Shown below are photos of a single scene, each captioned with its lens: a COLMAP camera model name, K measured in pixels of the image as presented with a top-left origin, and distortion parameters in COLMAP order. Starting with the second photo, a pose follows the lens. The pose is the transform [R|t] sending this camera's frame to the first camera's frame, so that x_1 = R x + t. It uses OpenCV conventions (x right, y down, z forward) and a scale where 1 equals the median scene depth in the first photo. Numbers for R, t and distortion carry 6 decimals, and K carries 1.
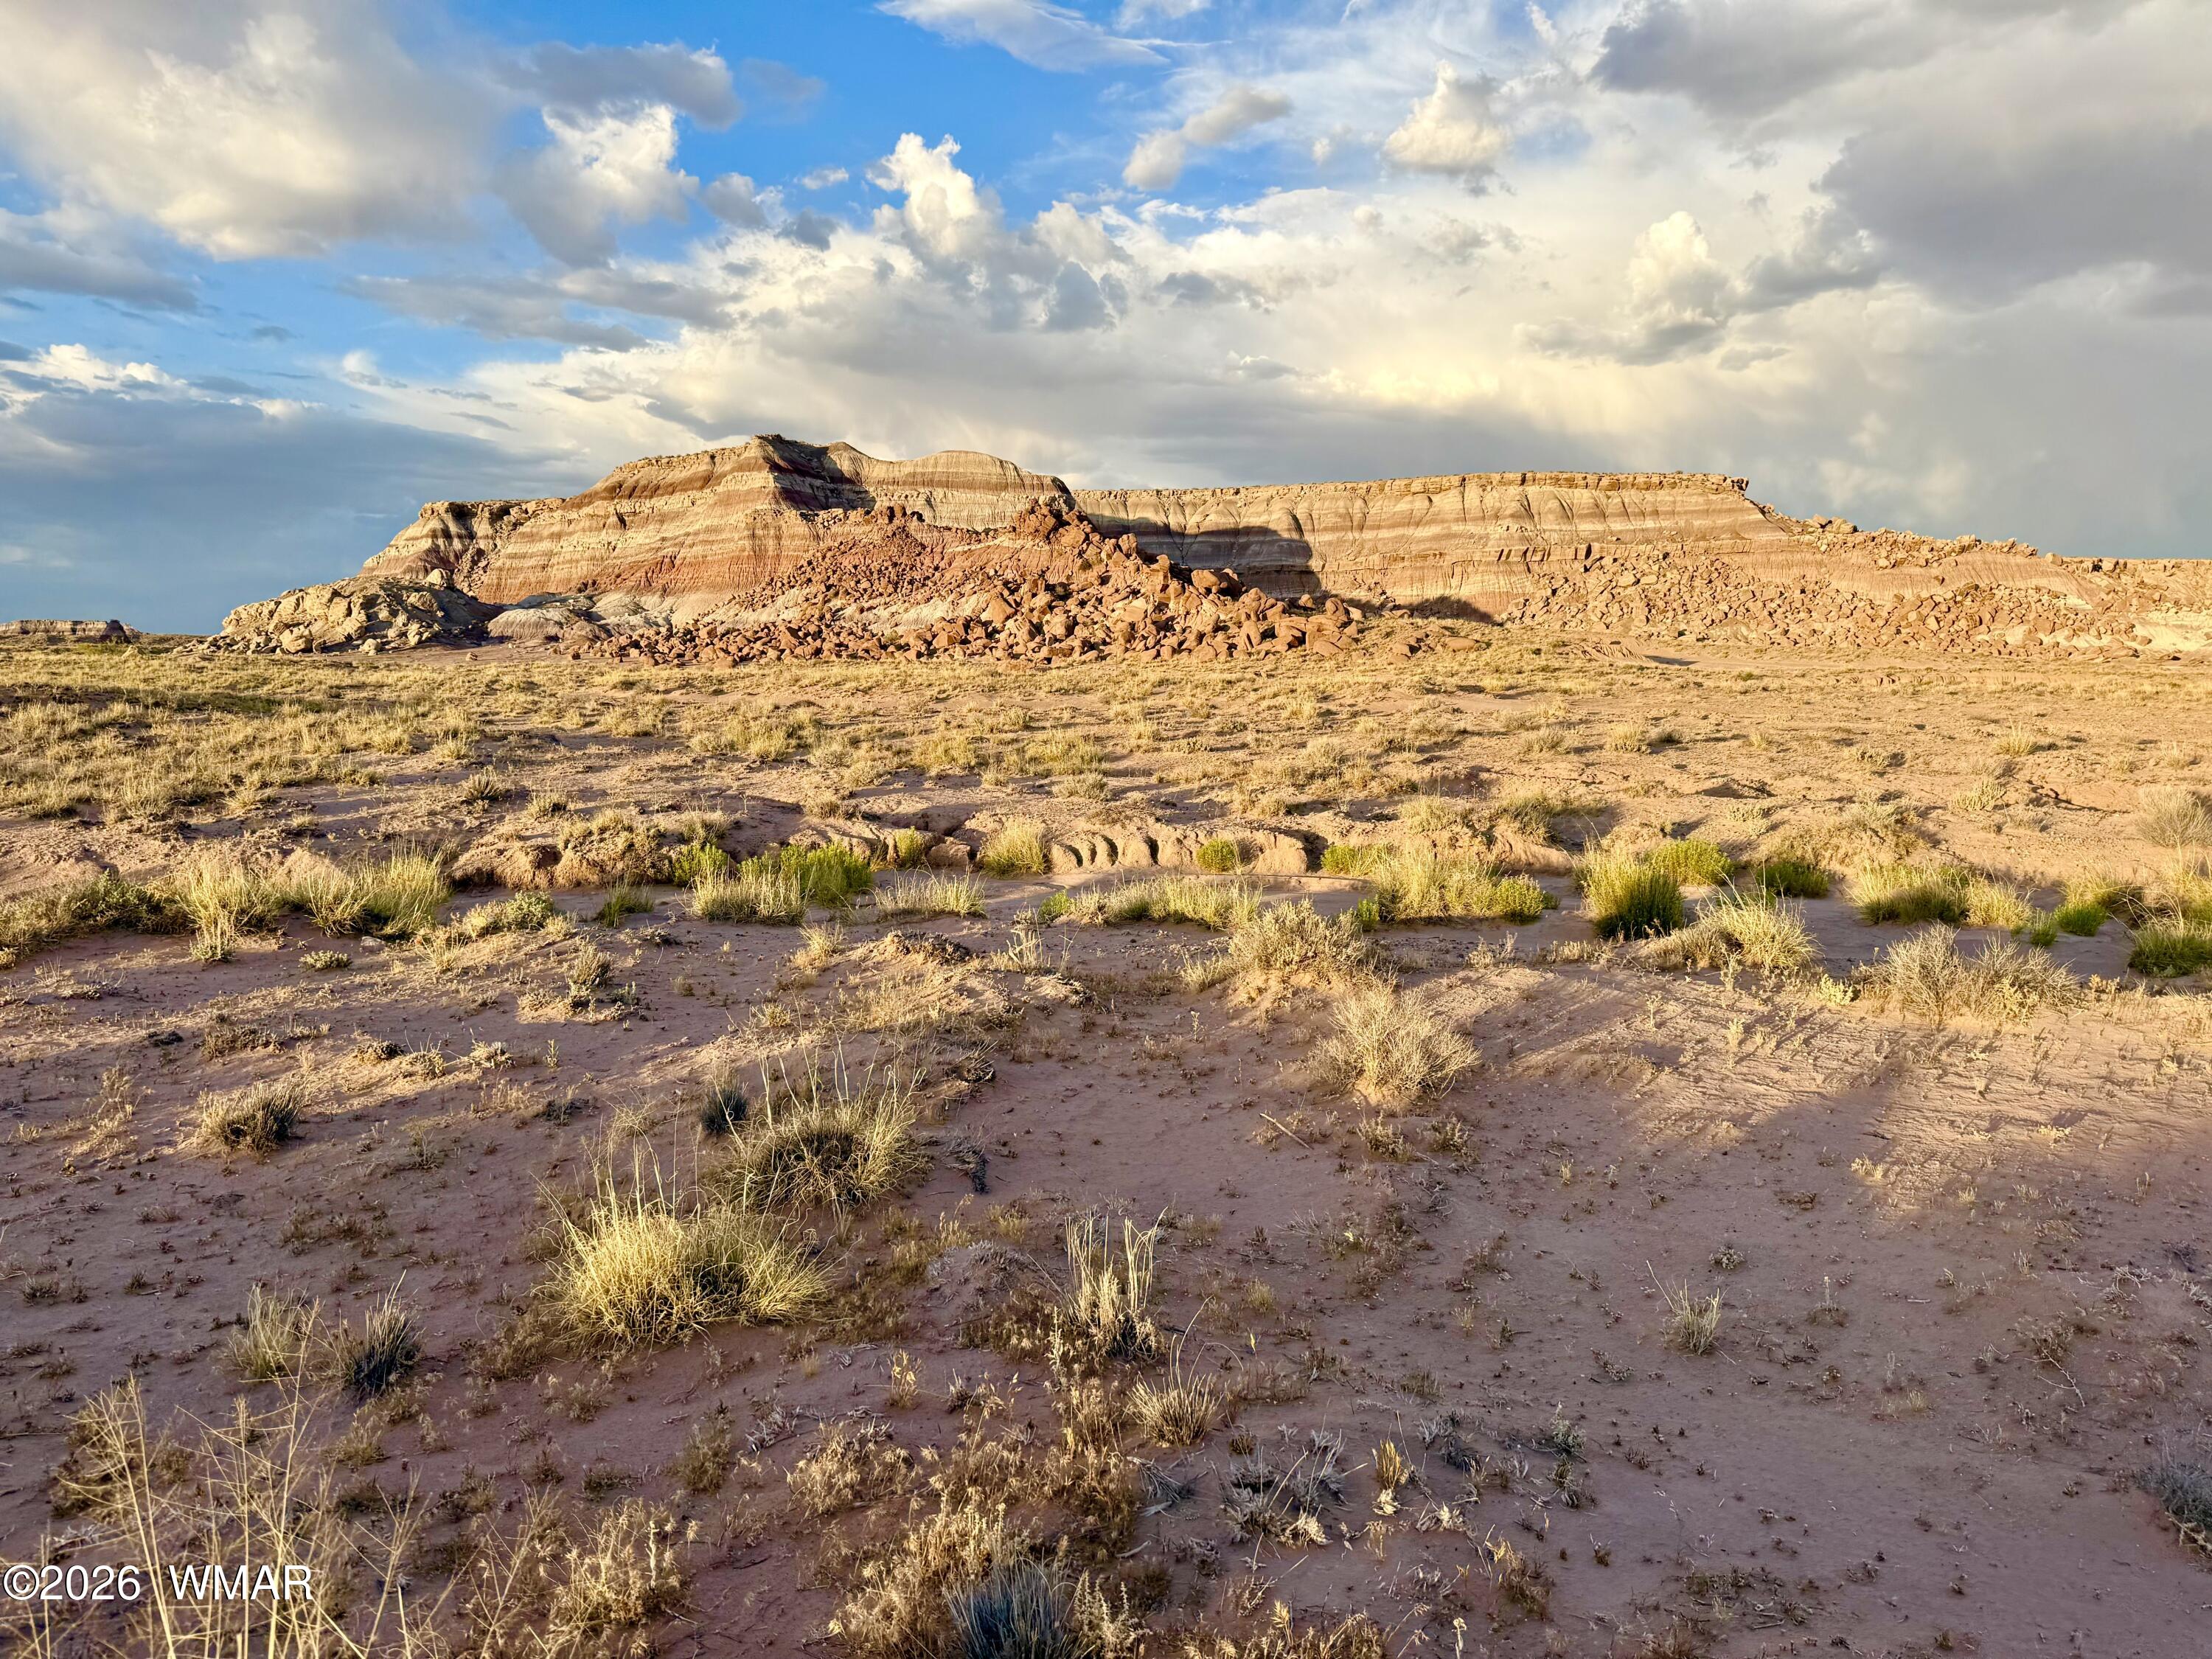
lens RADIAL K [[1542.2, 0, 1108.0], [0, 1542.2, 839.7], [0, 0, 1]] dist [0.136808, -0.195282]
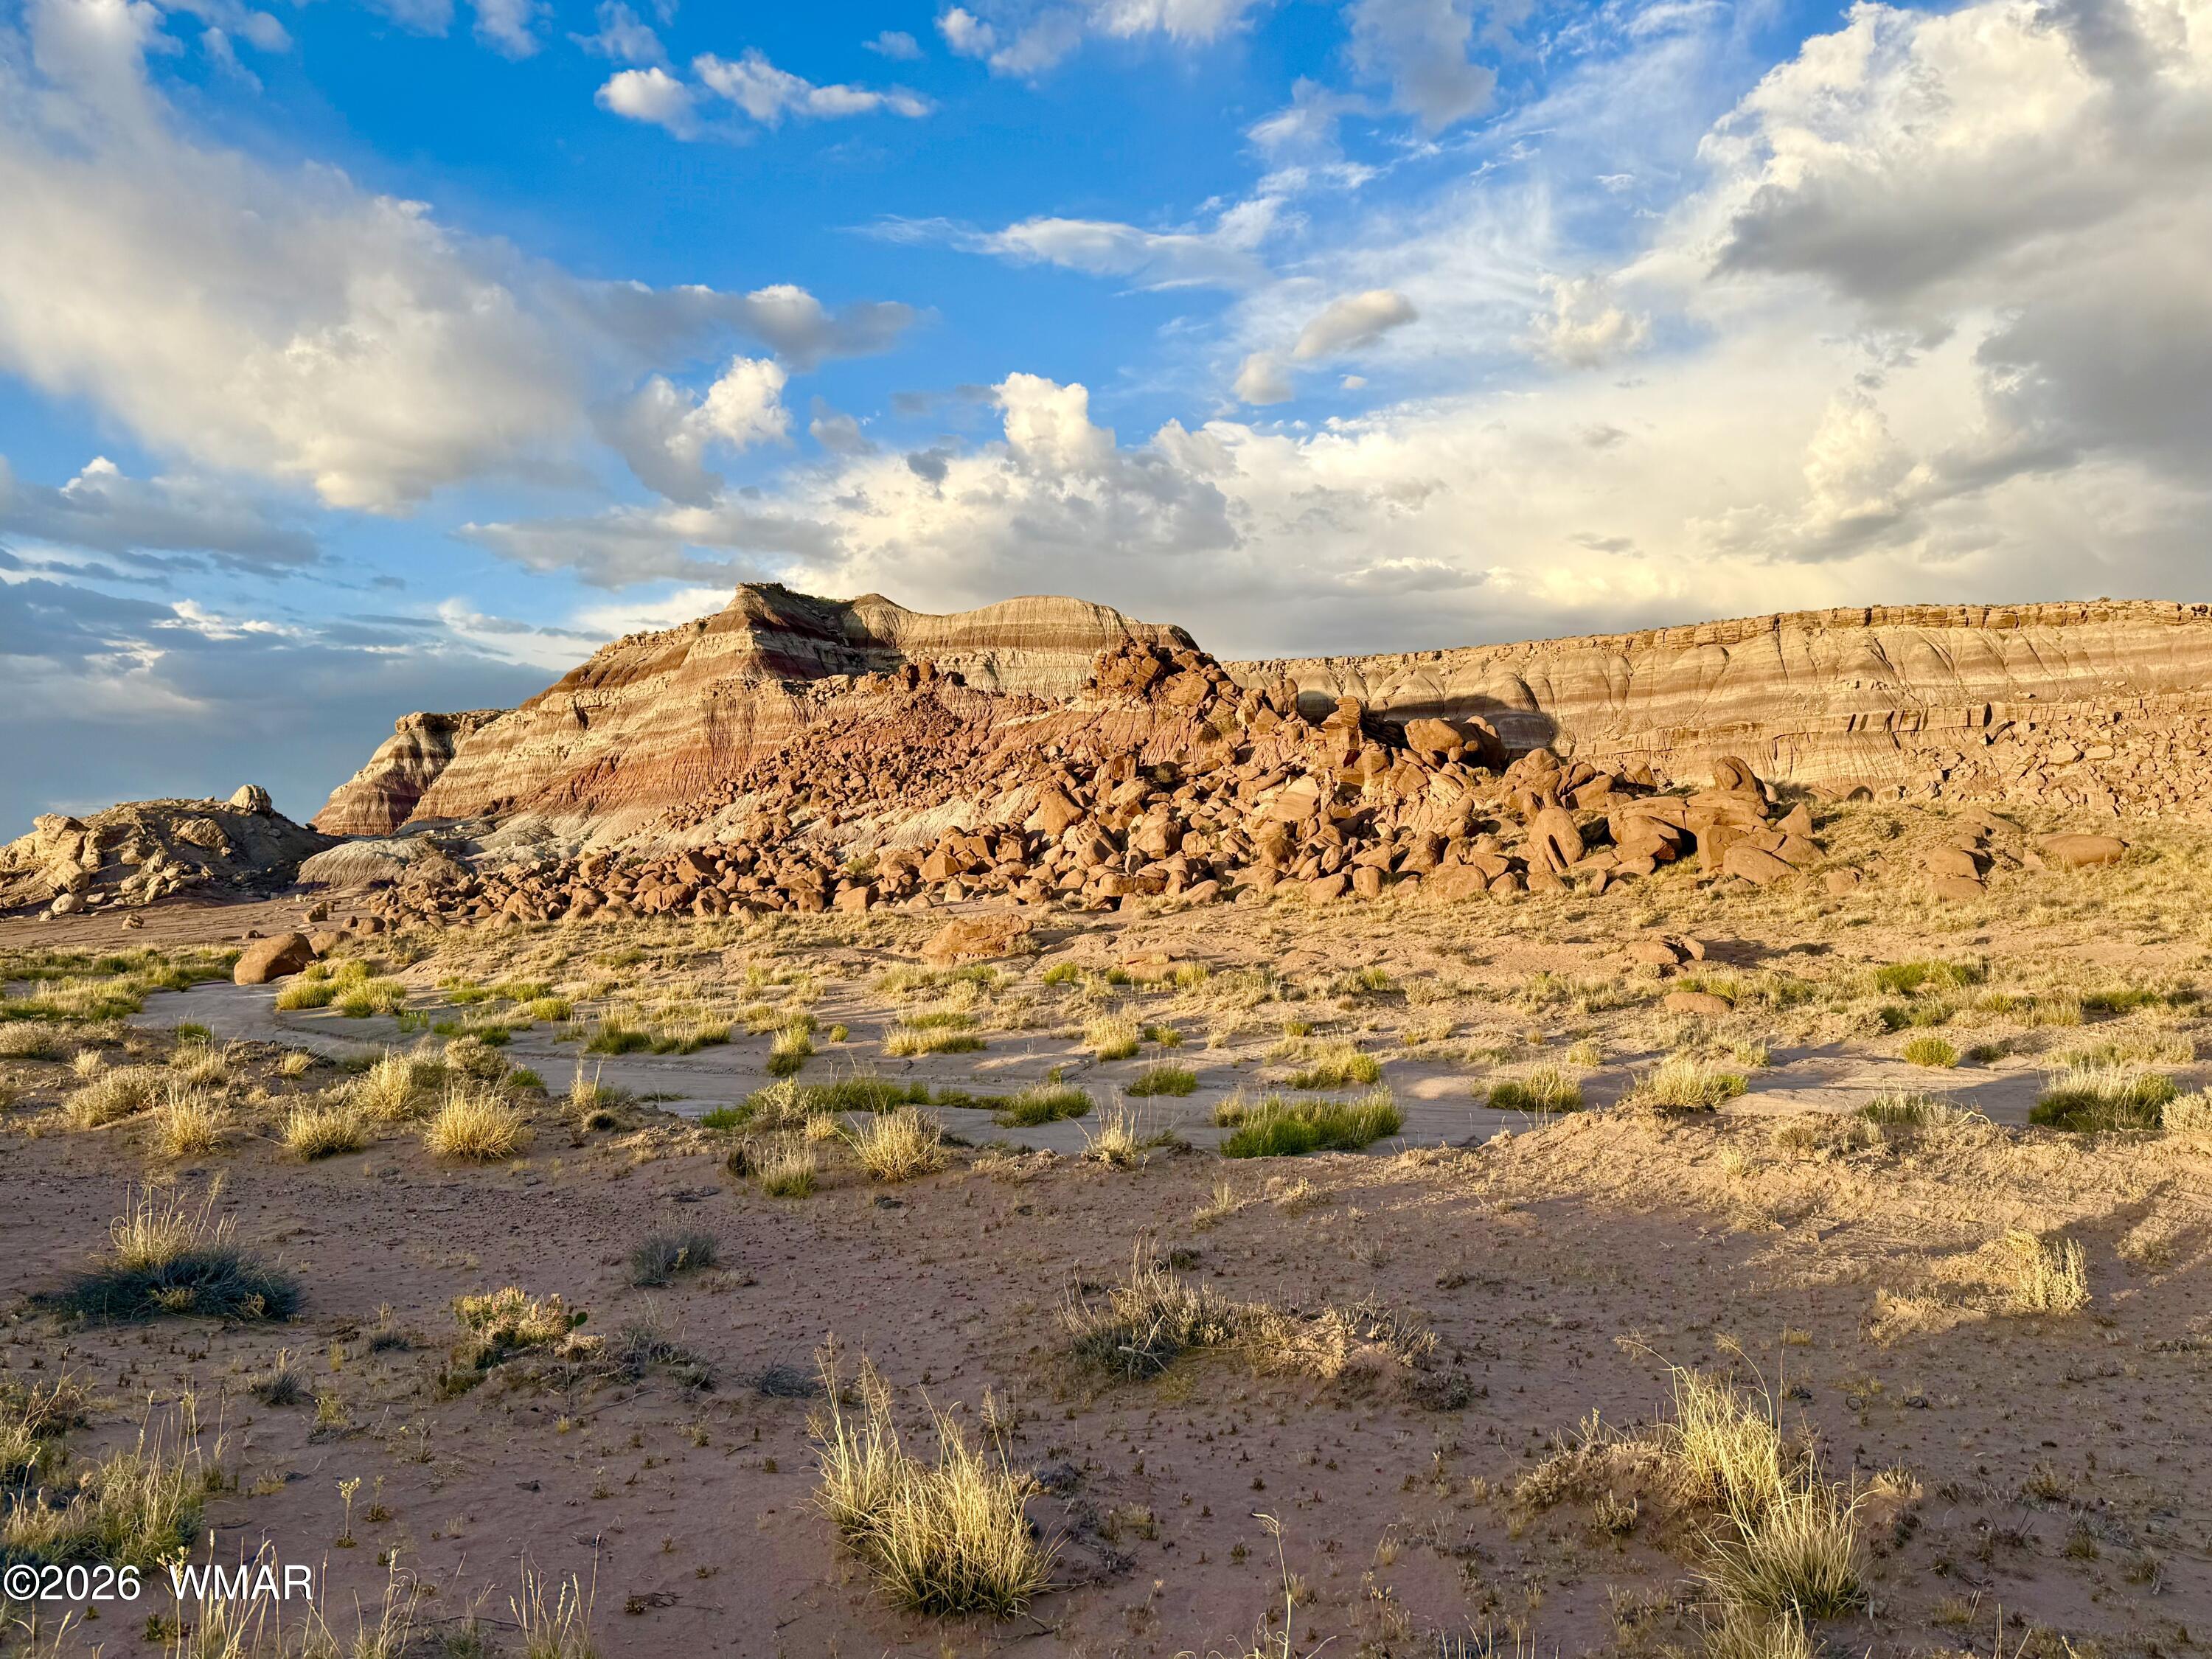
lens RADIAL K [[1667.7, 0, 1106.0], [0, 1667.7, 829.5], [0, 0, 1]] dist [0.182907, -0.261541]
pose [[0.994671, -0.027159, -0.099462, 0.007226], [0.012059, 0.988706, -0.149383, -0.042057], [0.102396, 0.147387, 0.983764, 0.334562]]
